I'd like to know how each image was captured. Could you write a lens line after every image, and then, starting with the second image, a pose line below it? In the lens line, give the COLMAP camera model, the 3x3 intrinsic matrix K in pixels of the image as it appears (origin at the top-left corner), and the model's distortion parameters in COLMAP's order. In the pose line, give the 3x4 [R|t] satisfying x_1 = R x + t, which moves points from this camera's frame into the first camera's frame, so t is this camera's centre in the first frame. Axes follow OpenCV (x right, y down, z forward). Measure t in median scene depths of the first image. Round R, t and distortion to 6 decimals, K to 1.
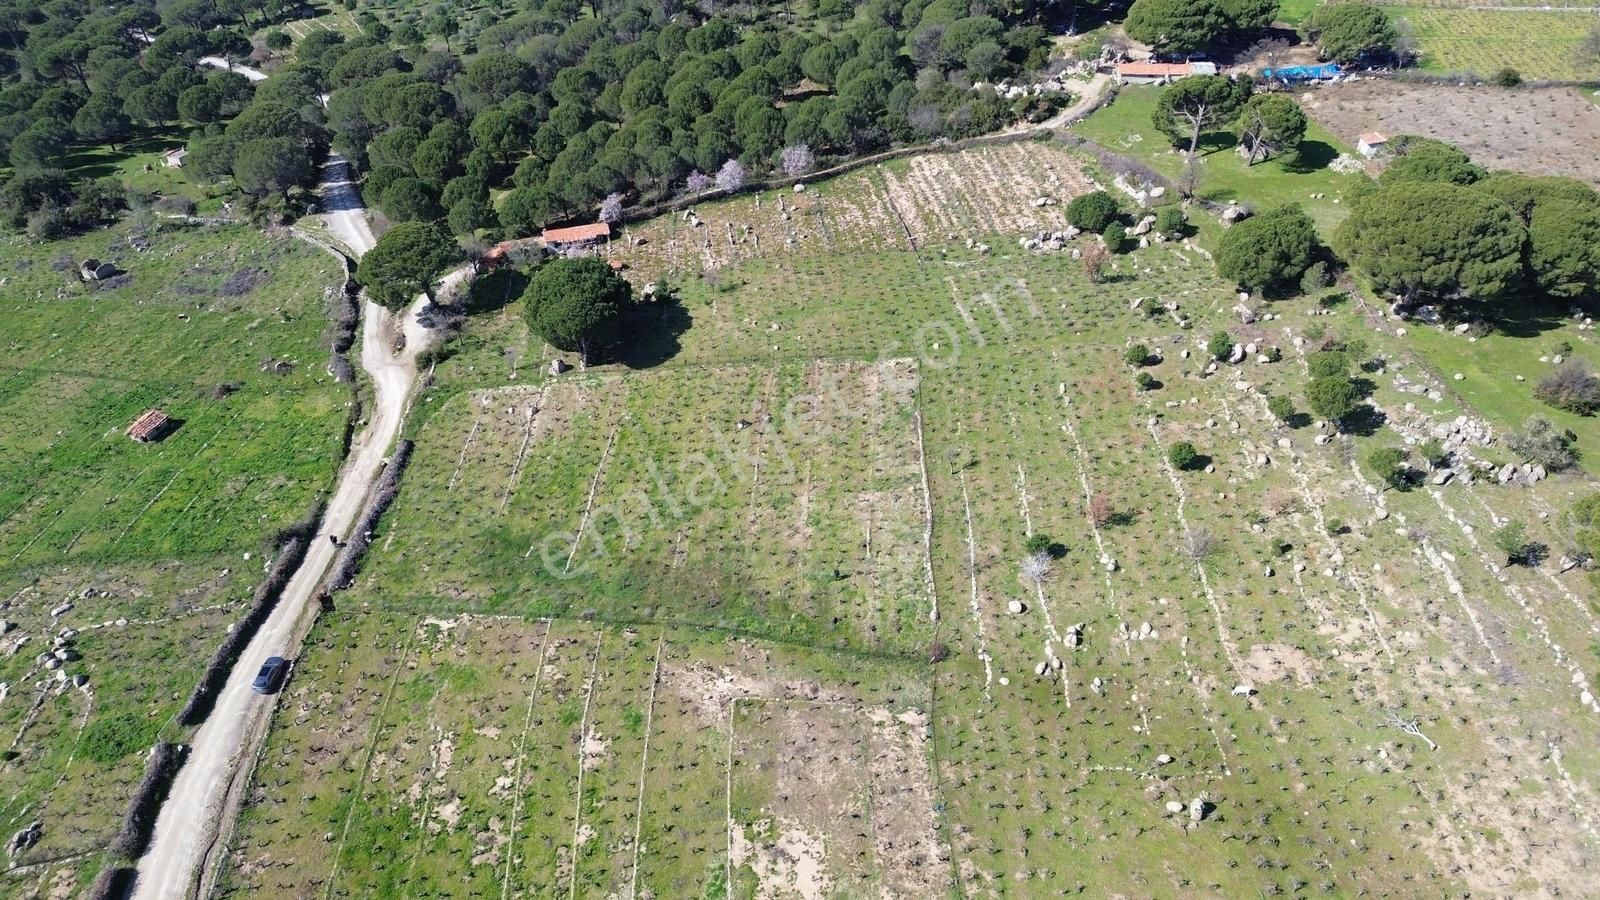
lens RADIAL K [[1136.2, 0, 799.1], [0, 1136.2, 449.0], [0, 0, 1]] dist [0.082651, -0.077765]
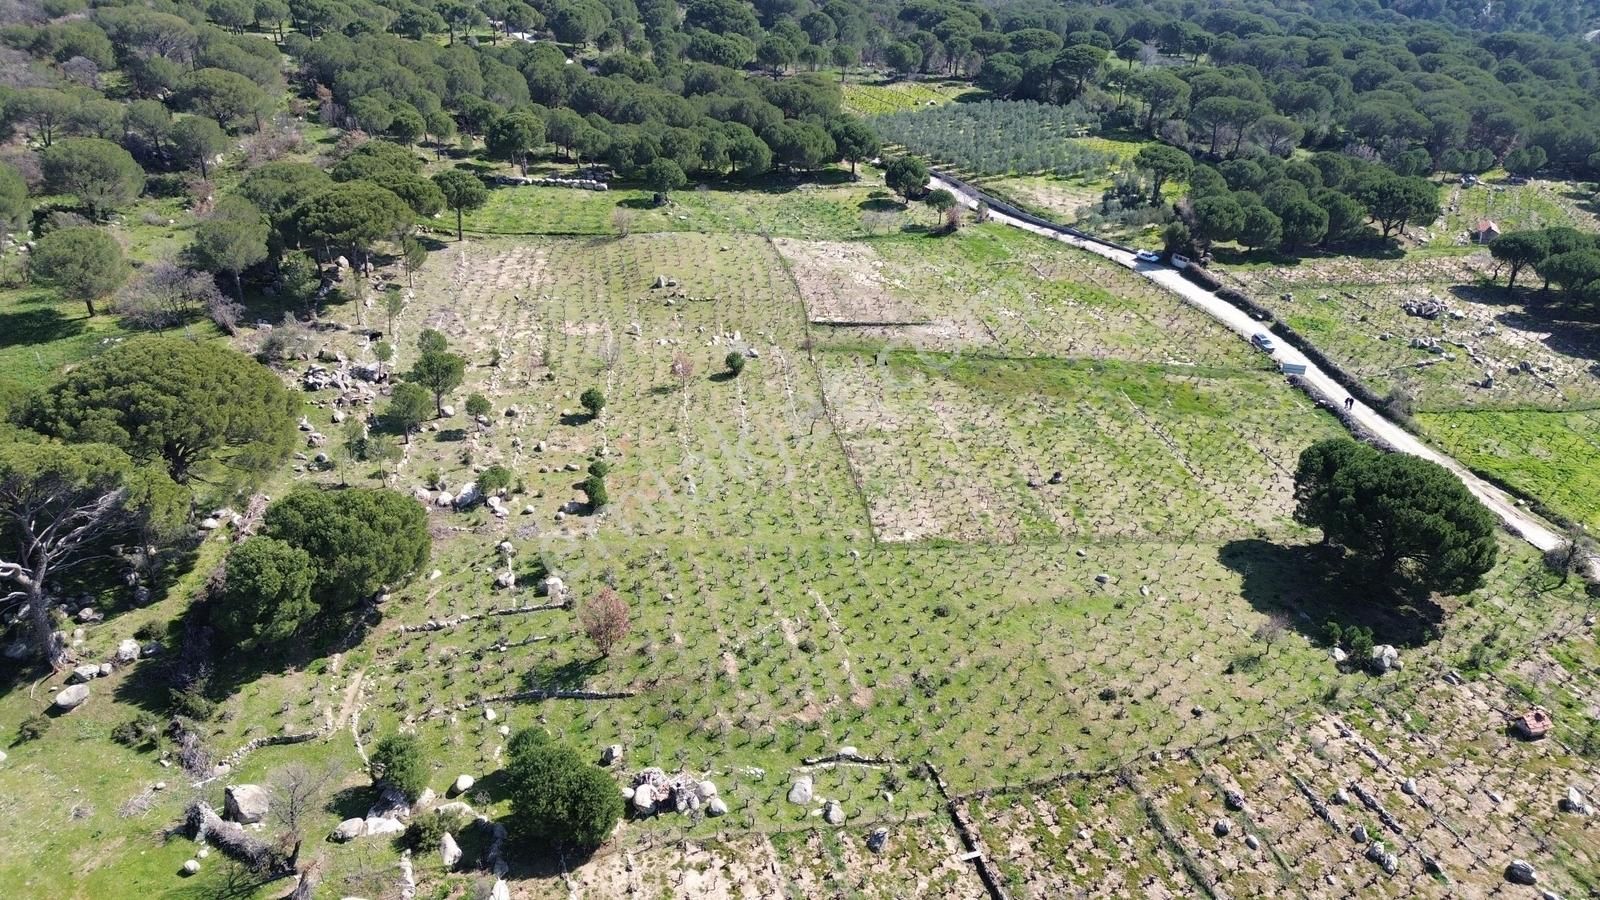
lens RADIAL K [[1136.2, 0, 793.5], [0, 1136.2, 450.2], [0, 0, 1]] dist [0.082651, -0.077765]
pose [[-0.986175, 0.098186, -0.133482, 0.285401], [-0.078988, 0.429587, 0.899564, -0.870122], [0.145667, 0.897672, -0.415893, 1.425324]]
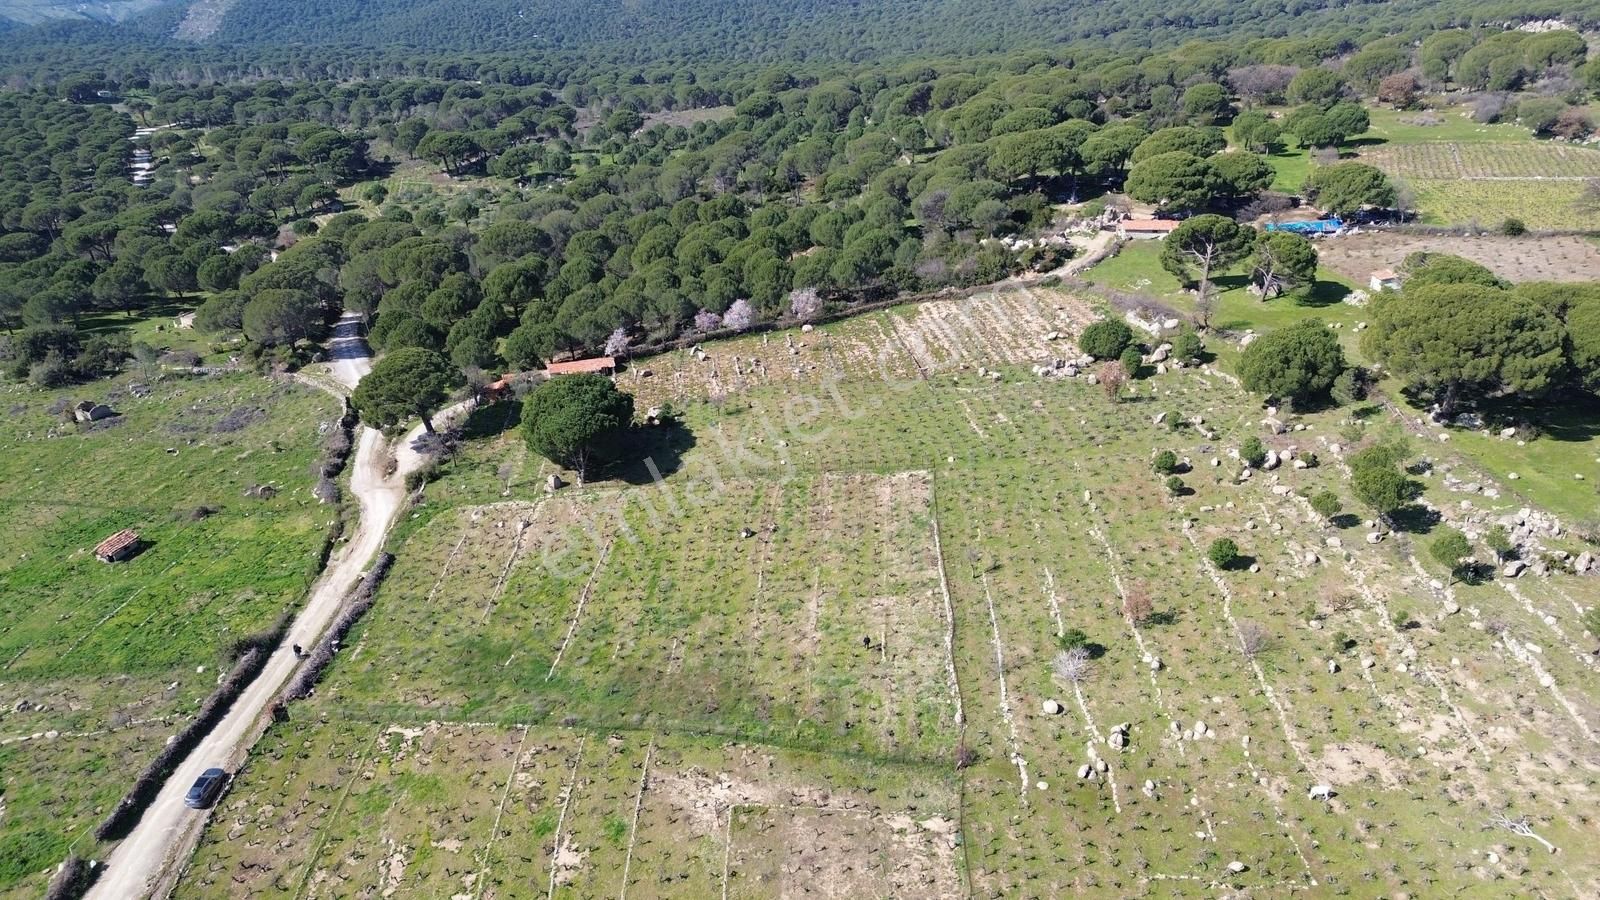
lens RADIAL K [[1136.2, 0, 798.7], [0, 1136.2, 445.2], [0, 0, 1]] dist [0.082651, -0.077765]
pose [[0.999971, 0.000640, -0.007552, 0.000292], [-0.002106, 0.980665, -0.195682, 0.097281], [0.007280, 0.195692, 0.980638, 0.073354]]
